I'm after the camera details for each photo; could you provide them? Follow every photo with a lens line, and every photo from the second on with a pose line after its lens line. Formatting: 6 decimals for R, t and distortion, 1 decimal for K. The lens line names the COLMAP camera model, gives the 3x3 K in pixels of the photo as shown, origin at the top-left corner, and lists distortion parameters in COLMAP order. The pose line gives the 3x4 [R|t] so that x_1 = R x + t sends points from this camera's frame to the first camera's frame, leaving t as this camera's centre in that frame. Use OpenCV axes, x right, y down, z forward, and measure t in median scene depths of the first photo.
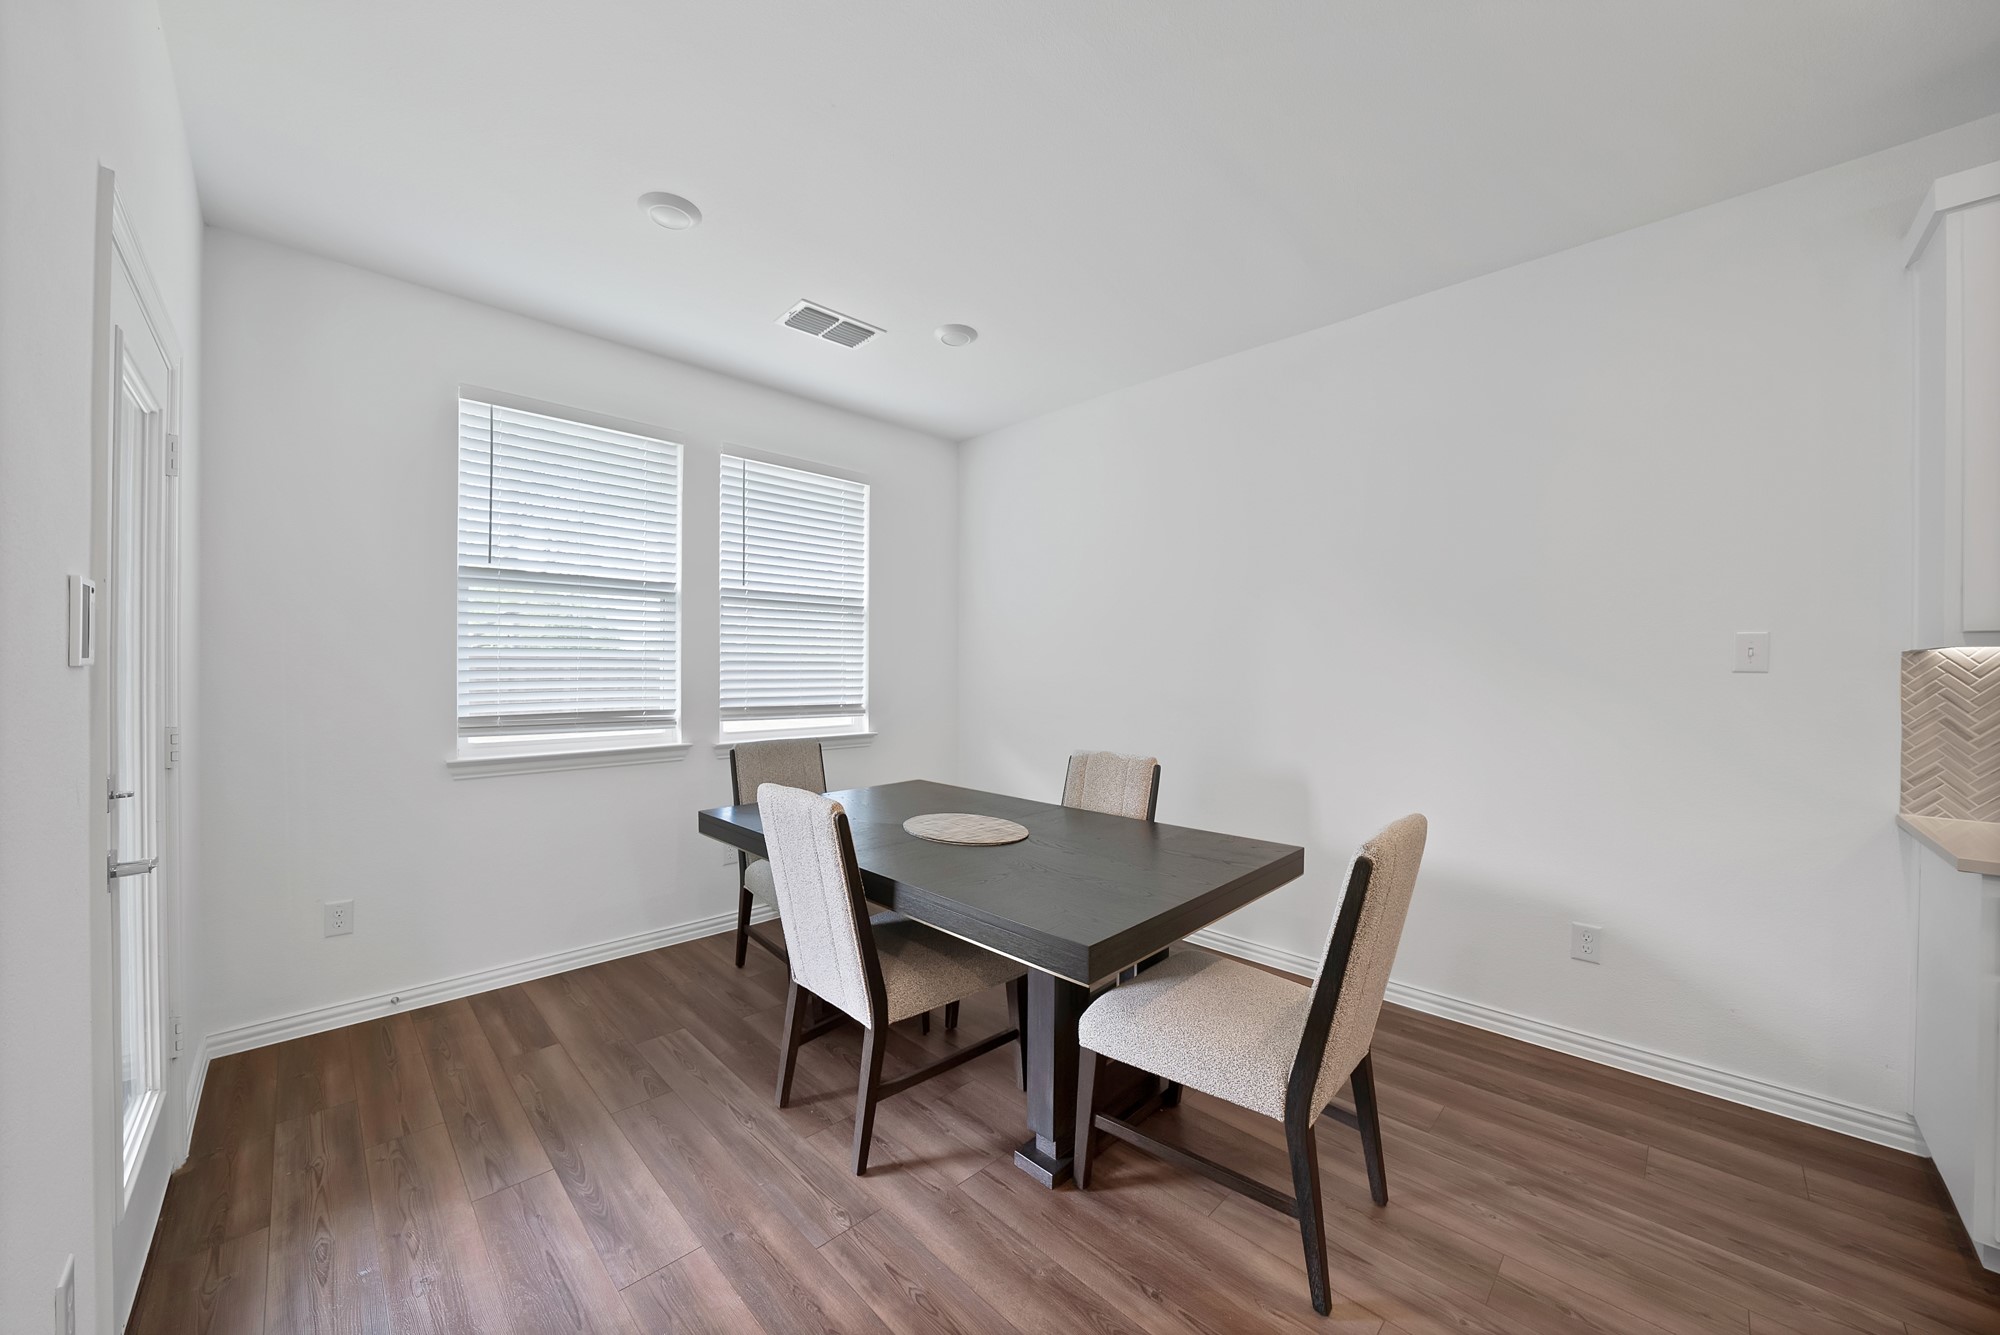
lens RADIAL K [[724.5, 0, 1003.6], [0, 724.5, 673.9], [0, 0, 1]] dist [-0.027136, 0.003376]
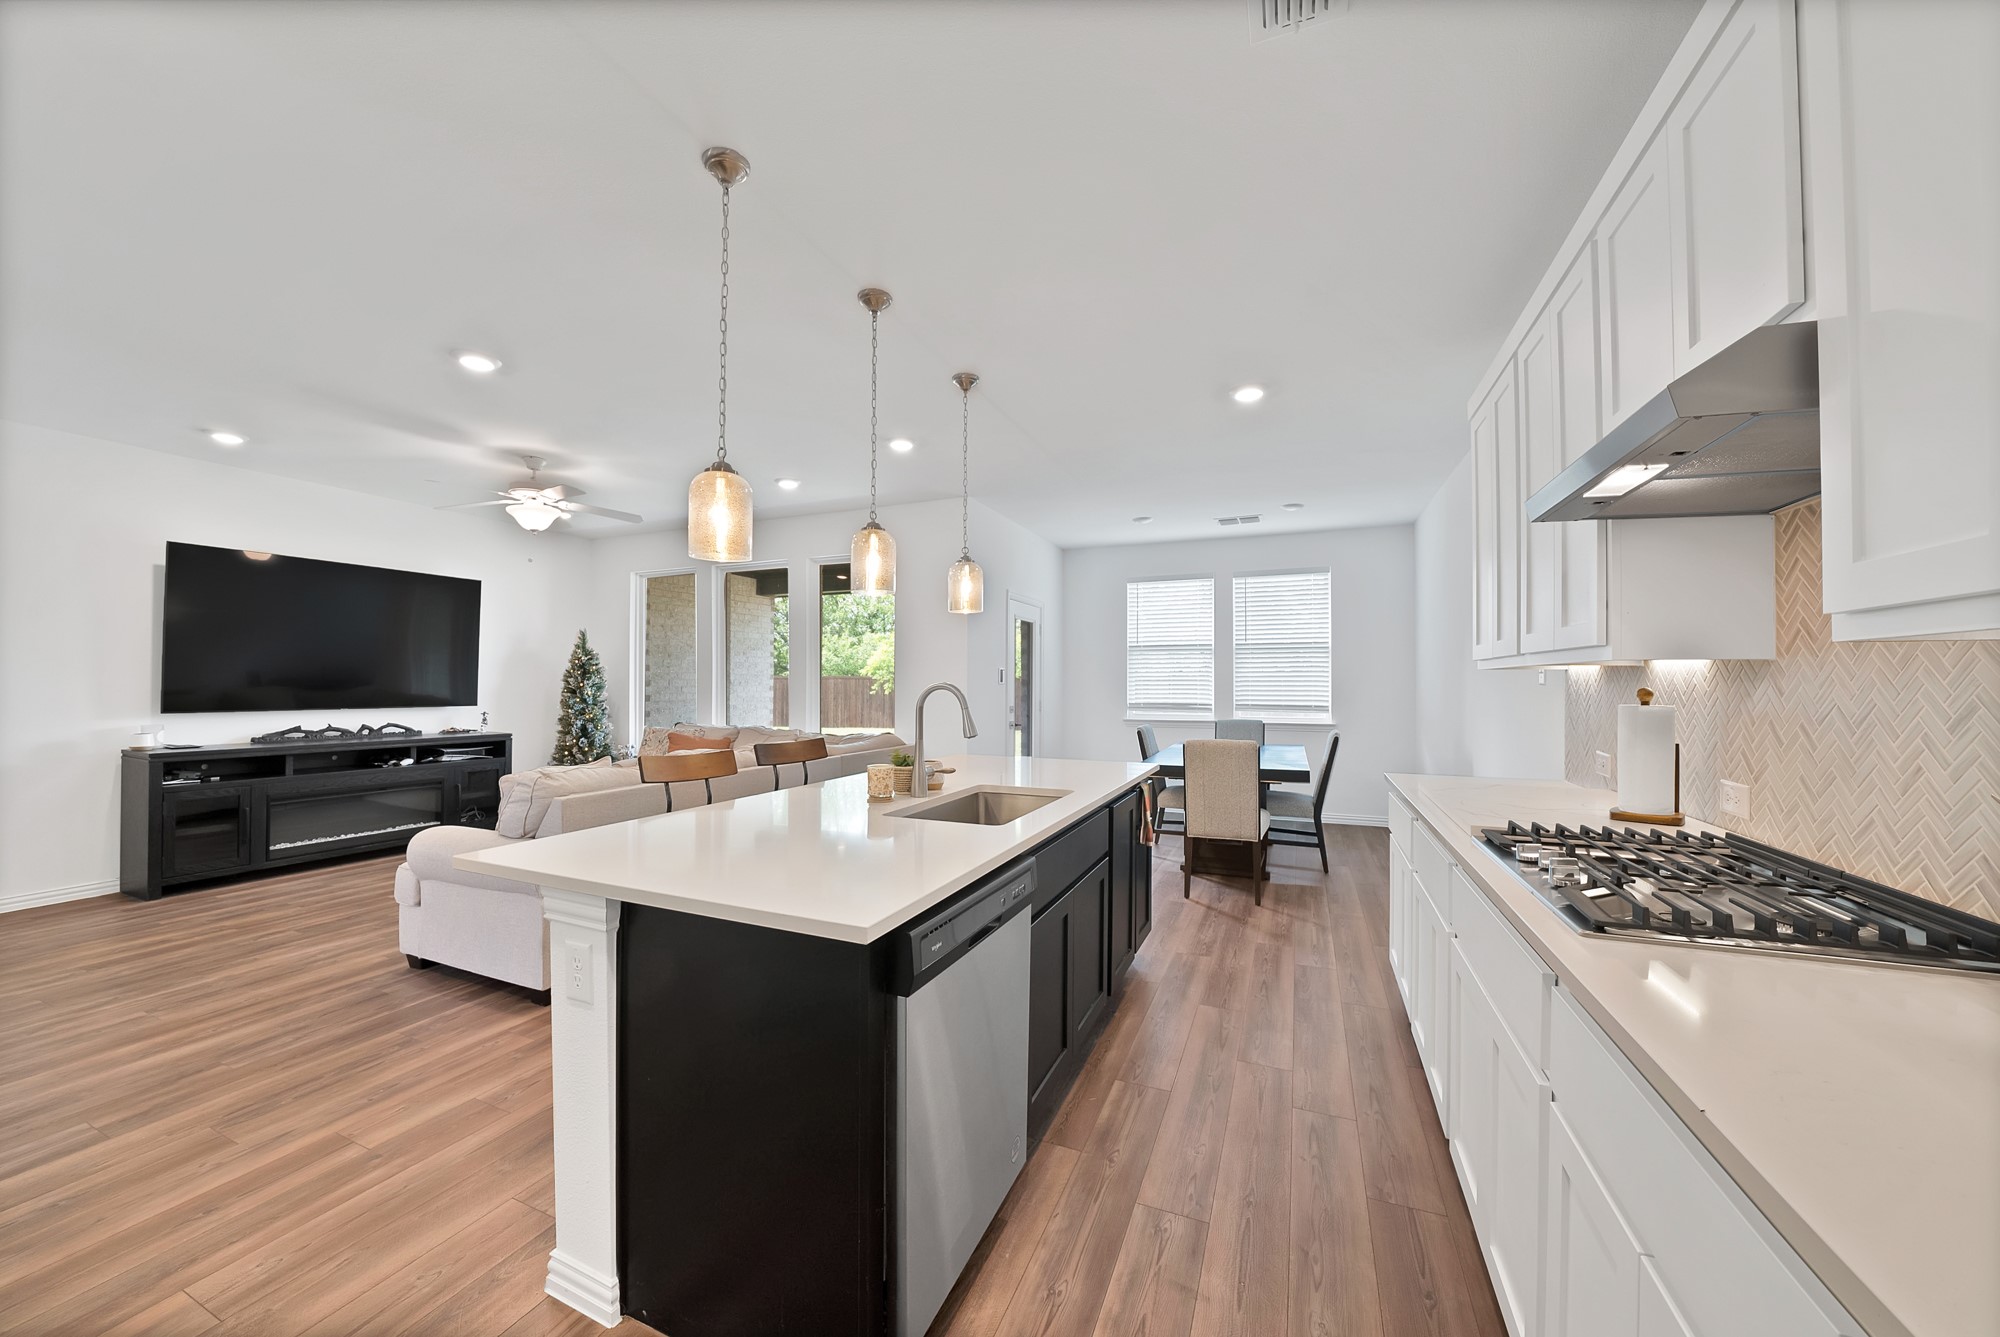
lens RADIAL K [[716.3, 0, 992.5], [0, 716.3, 675.1], [0, 0, 1]] dist [-0.025899, 0.003657]
pose [[0.377307, -0.014129, -0.925980, 2.219128], [-0.004929, 0.999839, -0.017264, 0.009425], [0.926075, 0.011078, 0.377177, -0.684774]]
